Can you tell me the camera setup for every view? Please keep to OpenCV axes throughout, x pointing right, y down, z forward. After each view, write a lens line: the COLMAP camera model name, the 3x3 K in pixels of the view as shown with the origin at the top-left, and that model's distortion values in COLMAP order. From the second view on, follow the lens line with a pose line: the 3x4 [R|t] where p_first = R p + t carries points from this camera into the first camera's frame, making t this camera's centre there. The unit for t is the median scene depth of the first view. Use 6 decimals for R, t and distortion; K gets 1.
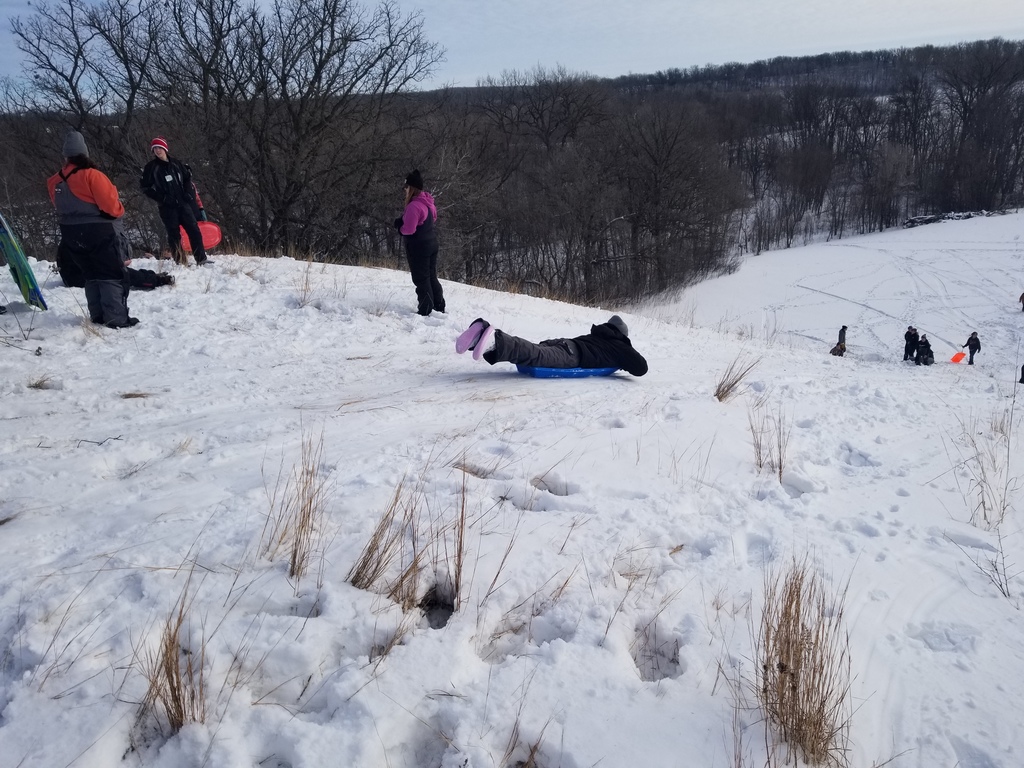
lens RADIAL K [[798.0, 0, 518.3], [0, 798.0, 393.9], [0, 0, 1]] dist [0.080425, -0.136651]
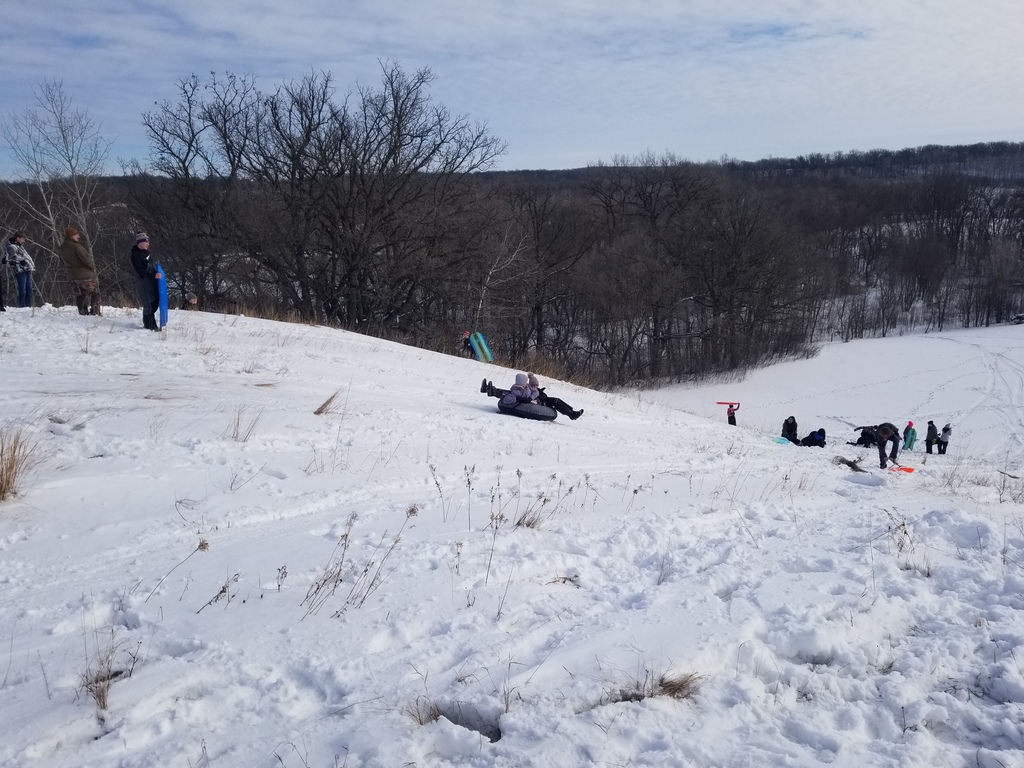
lens RADIAL K [[798.0, 0, 521.3], [0, 798.0, 390.4], [0, 0, 1]] dist [0.080425, -0.136651]
pose [[0.985478, 0.070496, -0.154476, 0.125488], [-0.084171, 0.992918, -0.083844, 0.008545], [0.147471, 0.095629, 0.984433, -0.071799]]
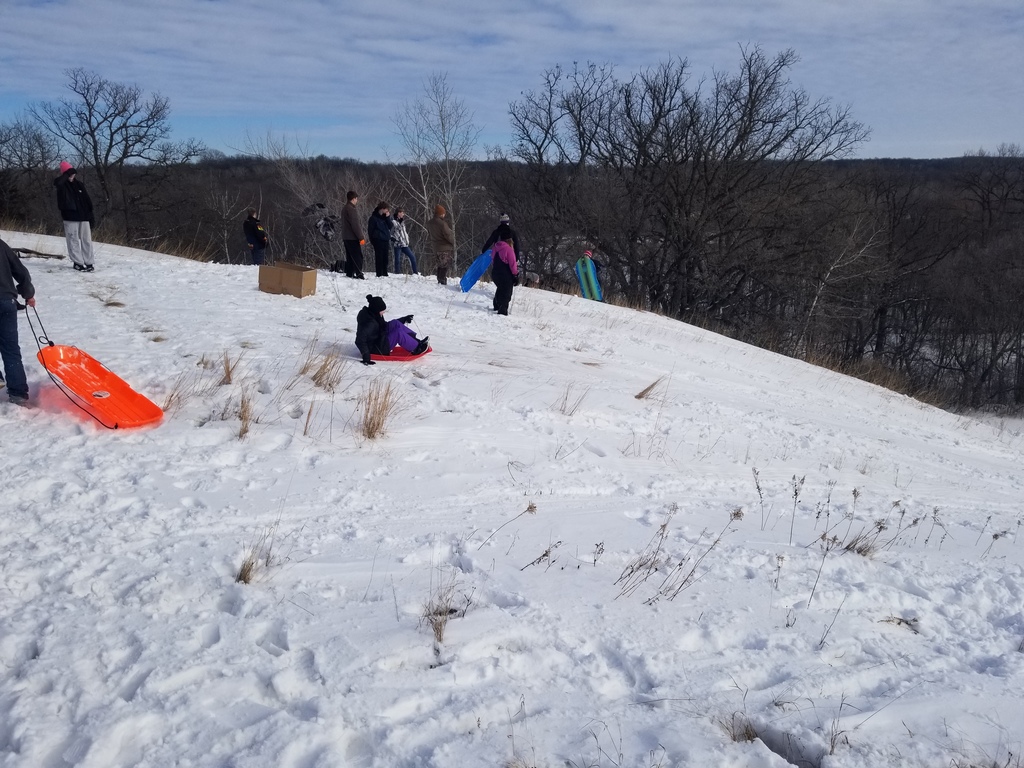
lens RADIAL K [[798.0, 0, 516.2], [0, 798.0, 396.5], [0, 0, 1]] dist [0.080425, -0.136651]
pose [[0.837633, 0.193640, -0.510759, 0.121766], [-0.225976, 0.974132, -0.001280, 0.008685], [0.497299, 0.116492, 0.859723, -0.071029]]
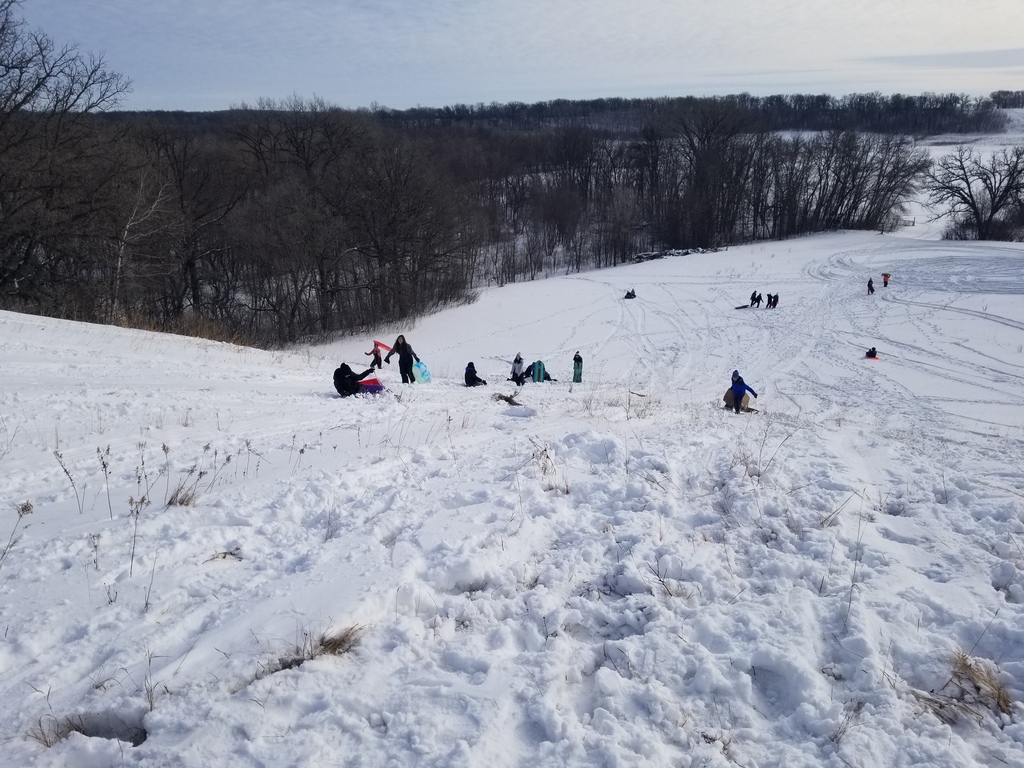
lens RADIAL K [[798.0, 0, 500.7], [0, 798.0, 401.9], [0, 0, 1]] dist [0.080425, -0.136651]
pose [[0.975702, -0.023039, 0.217887, 0.128989], [0.028397, 0.999366, -0.021493, 0.008143], [-0.217253, 0.027158, 0.975737, -0.070024]]
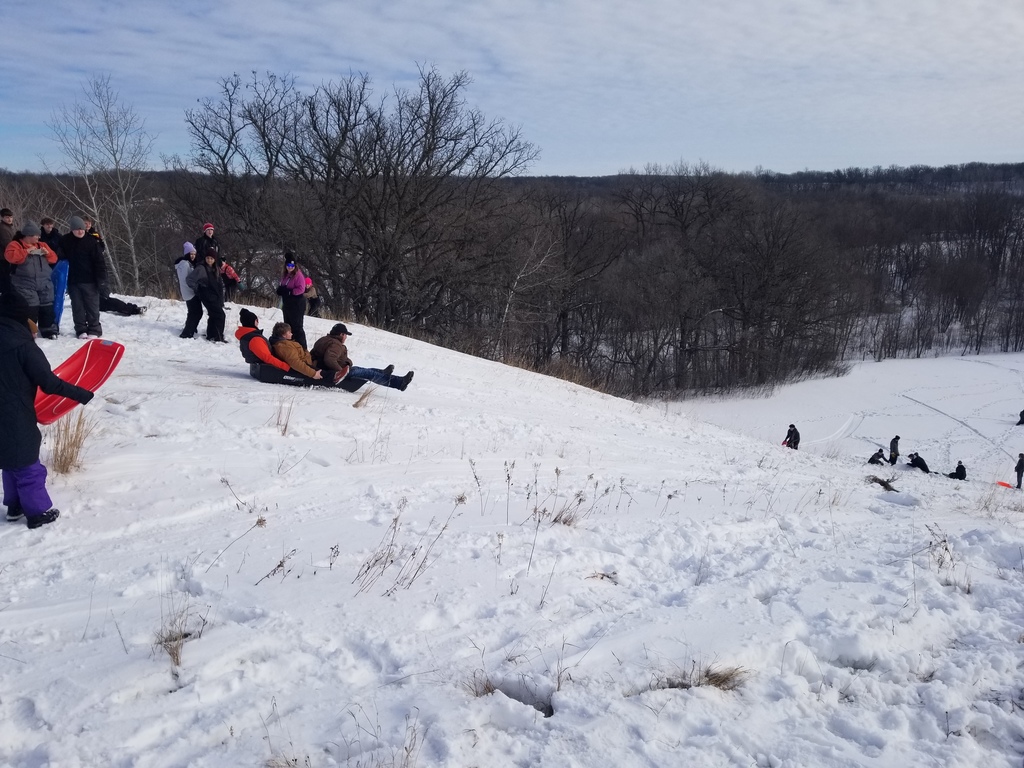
lens RADIAL K [[798.0, 0, 495.5], [0, 798.0, 404.2], [0, 0, 1]] dist [0.080425, -0.136651]
pose [[0.971232, 0.114485, -0.208811, 0.122185], [-0.131230, 0.989008, -0.068136, 0.010548], [0.198715, 0.093578, 0.975580, -0.075055]]
